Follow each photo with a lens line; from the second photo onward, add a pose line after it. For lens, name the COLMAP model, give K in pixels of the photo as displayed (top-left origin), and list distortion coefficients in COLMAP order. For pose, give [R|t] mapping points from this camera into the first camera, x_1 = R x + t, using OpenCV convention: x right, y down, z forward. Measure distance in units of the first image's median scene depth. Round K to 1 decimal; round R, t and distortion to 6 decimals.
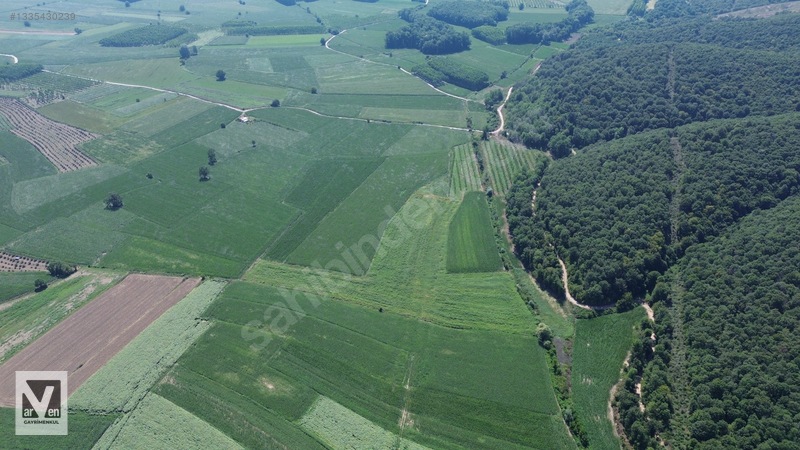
lens RADIAL K [[563.5, 0, 400.0], [0, 563.5, 225.0], [0, 0, 1]] dist [0.063118, -0.059784]
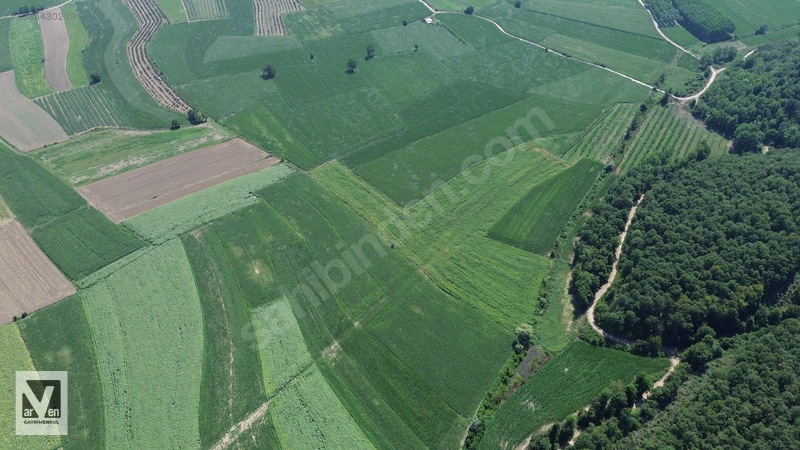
lens RADIAL K [[563.5, 0, 400.0], [0, 563.5, 225.0], [0, 0, 1]] dist [0.063118, -0.059784]
pose [[0.848667, 0.348780, -0.397638, 0.321308], [-0.281395, 0.934287, 0.218919, -0.092112], [0.447863, -0.073896, 0.891043, 0.119333]]
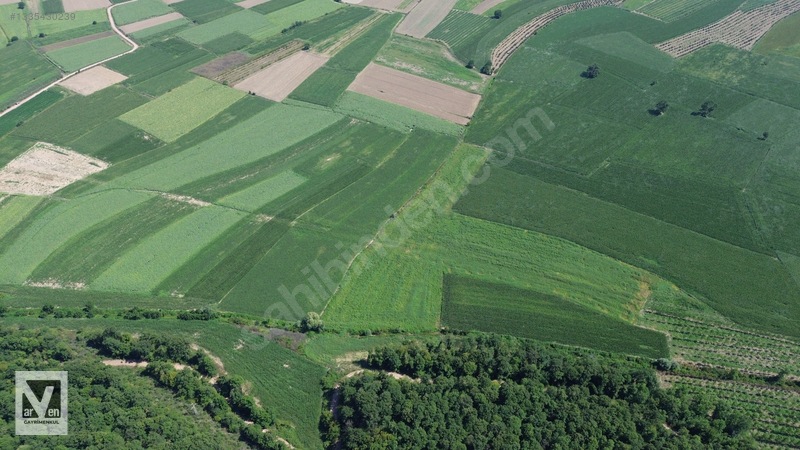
lens RADIAL K [[563.5, 0, 400.0], [0, 563.5, 225.0], [0, 0, 1]] dist [0.063118, -0.059784]
pose [[-0.178309, 0.655462, -0.733877, 0.659772], [-0.510829, 0.575784, 0.638378, -0.454531], [0.840987, 0.488714, 0.232162, 0.706252]]
